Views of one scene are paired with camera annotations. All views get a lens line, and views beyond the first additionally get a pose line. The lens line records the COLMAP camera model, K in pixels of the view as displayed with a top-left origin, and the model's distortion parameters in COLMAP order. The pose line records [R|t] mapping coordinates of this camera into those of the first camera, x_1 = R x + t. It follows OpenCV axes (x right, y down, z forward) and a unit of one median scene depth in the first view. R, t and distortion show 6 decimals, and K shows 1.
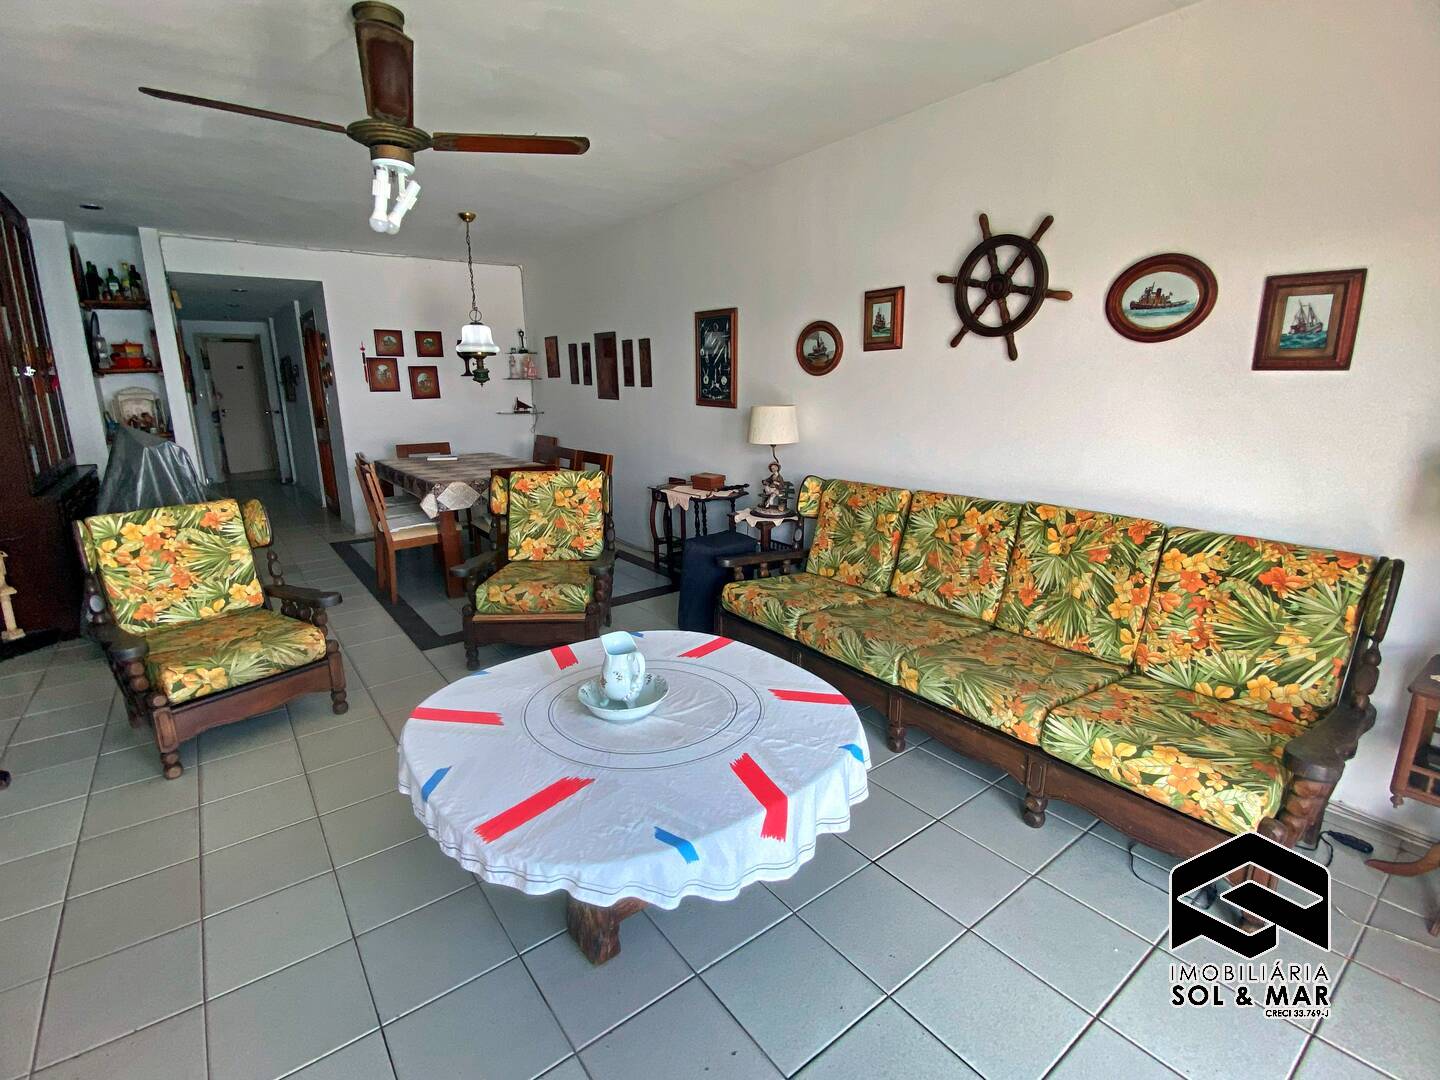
lens RADIAL K [[647.6, 0, 700.7], [0, 647.6, 537.9], [0, 0, 1]] dist [0.062260, -0.059186]
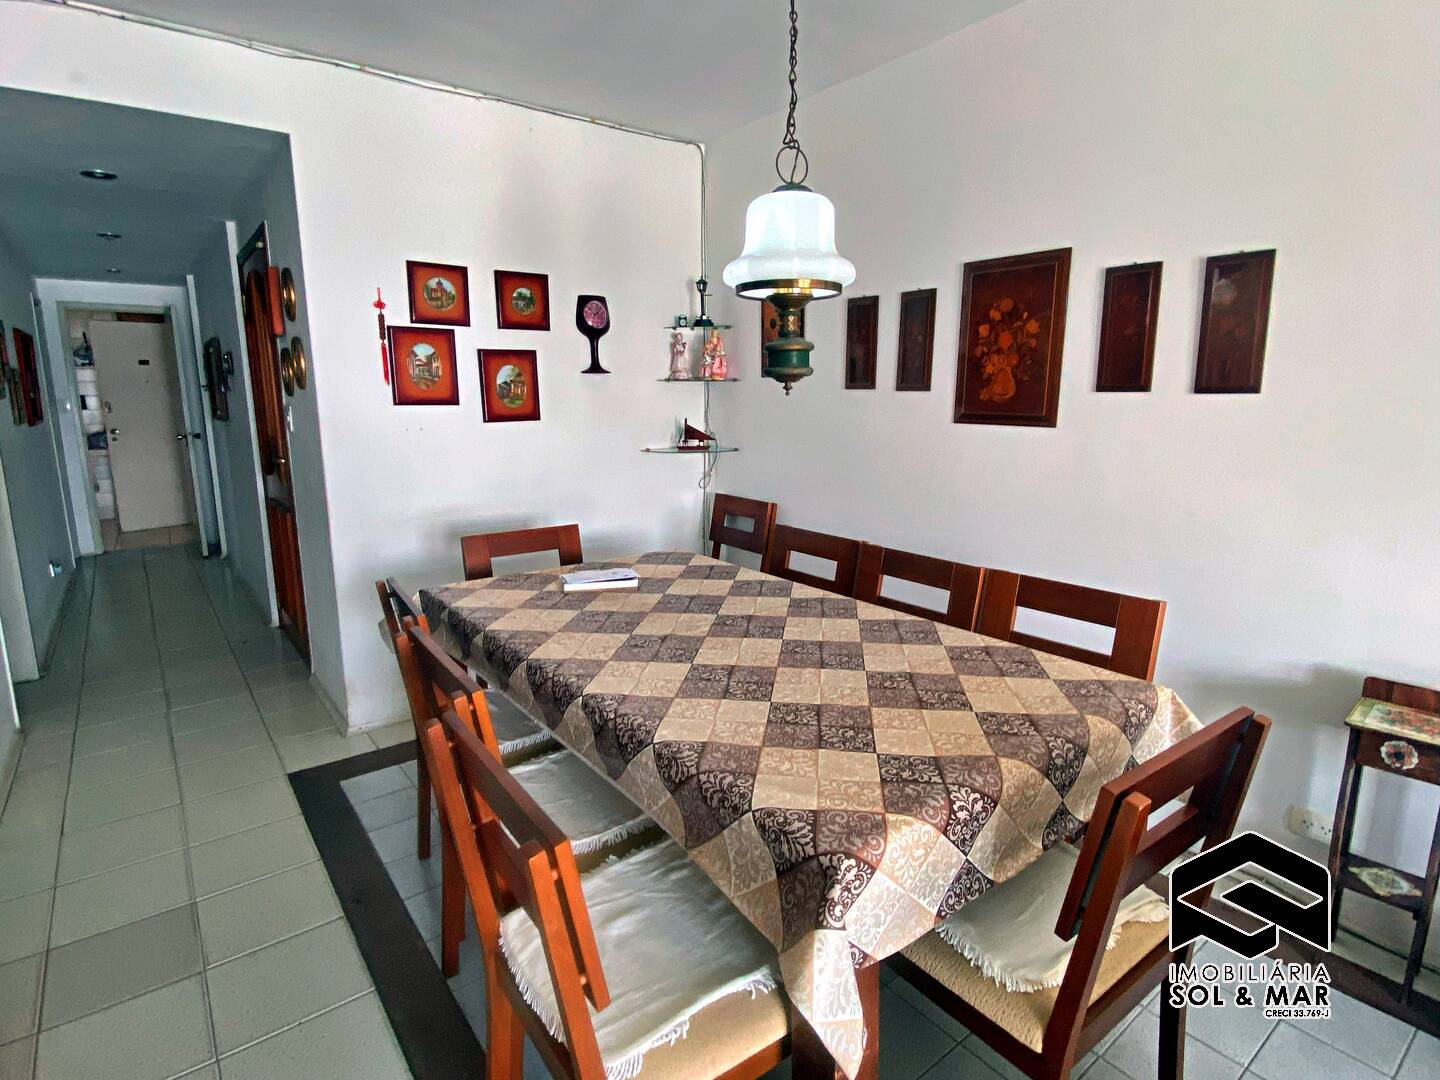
lens RADIAL K [[741.5, 0, 720.0], [0, 741.5, 540.0], [0, 0, 1]] dist [0.031463, -0.032164]
pose [[0.999723, 0.007439, 0.022309, -0.503558], [-0.006496, 0.999095, -0.042036, -0.193619], [-0.022602, 0.041880, 0.998867, 0.859664]]
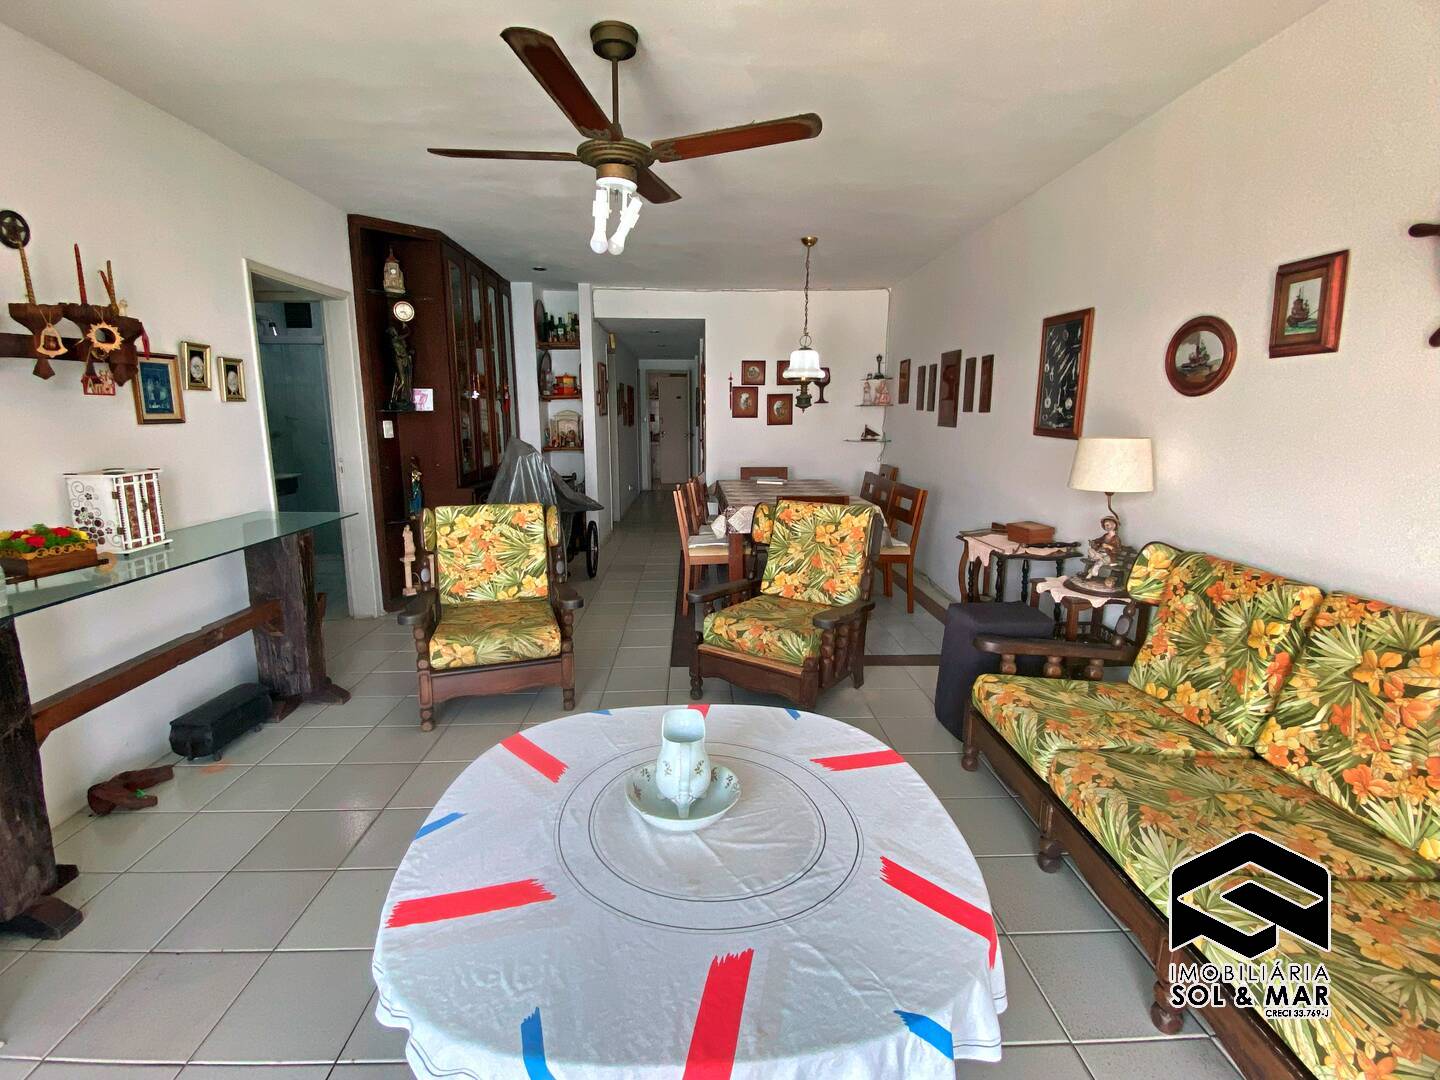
lens RADIAL K [[645.2, 0, 723.2], [0, 645.2, 536.6], [0, 0, 1]] dist [0.054816, -0.044620]
pose [[0.829362, 0.116254, -0.546483, 0.160730], [-0.140678, 0.990051, -0.002883, -0.035177], [0.540711, 0.079269, 0.837465, 0.178807]]
